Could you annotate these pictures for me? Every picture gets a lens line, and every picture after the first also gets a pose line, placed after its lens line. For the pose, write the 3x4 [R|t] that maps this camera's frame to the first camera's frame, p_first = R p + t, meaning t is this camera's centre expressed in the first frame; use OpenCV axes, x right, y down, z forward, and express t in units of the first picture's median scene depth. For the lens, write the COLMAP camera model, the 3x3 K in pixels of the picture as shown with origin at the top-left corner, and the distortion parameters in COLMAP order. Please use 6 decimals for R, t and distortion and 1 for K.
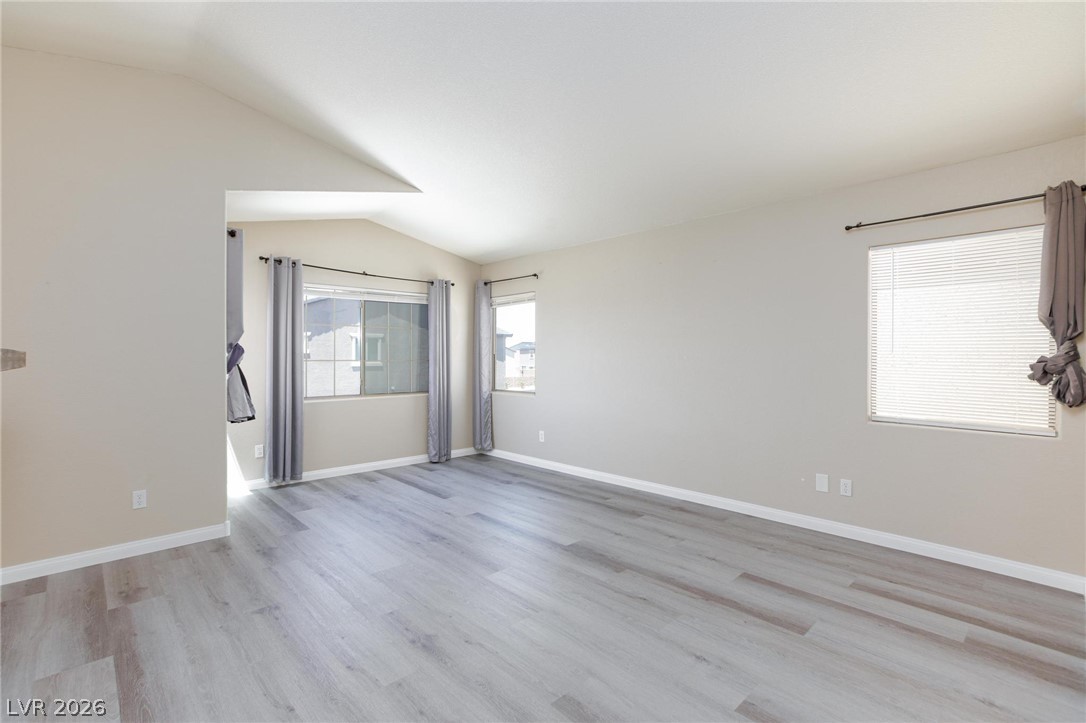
lens RADIAL K [[501.8, 0, 539.1], [0, 501.8, 360.4], [0, 0, 1]] dist [-0.014369, 0.012264]
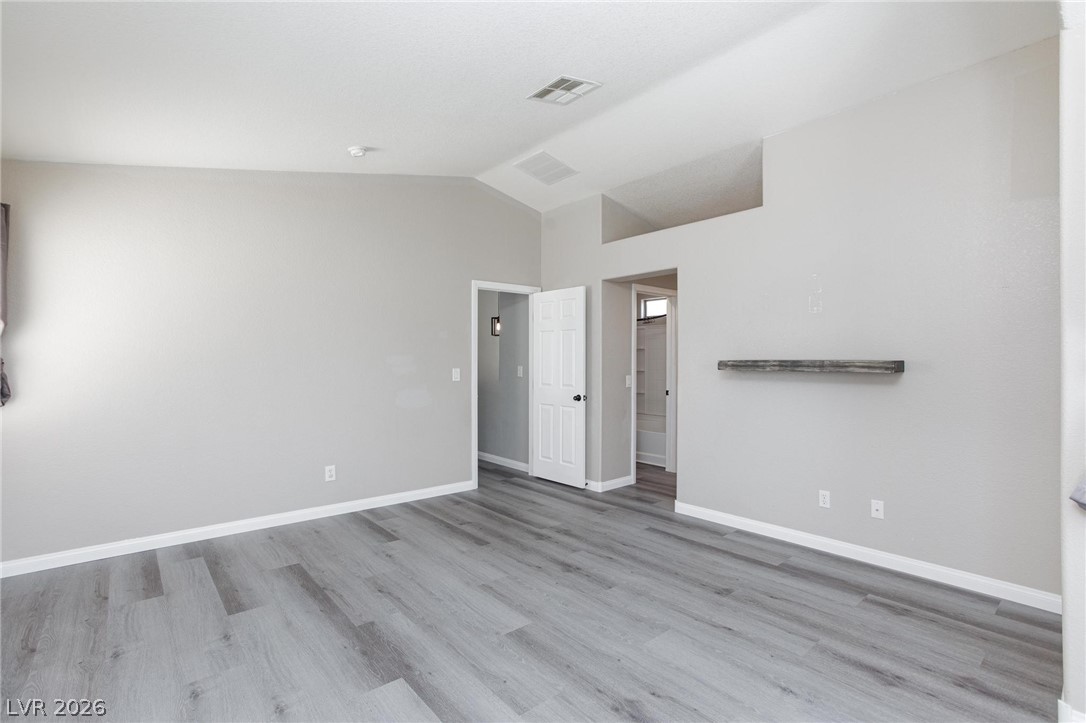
lens RADIAL K [[501.8, 0, 539.1], [0, 501.8, 360.4], [0, 0, 1]] dist [-0.014369, 0.012264]
pose [[-0.998627, -0.001824, 0.052345, -0.179068], [-0.001435, 0.999971, 0.007470, -0.021538], [-0.052357, 0.007385, -0.998601, 1.995738]]
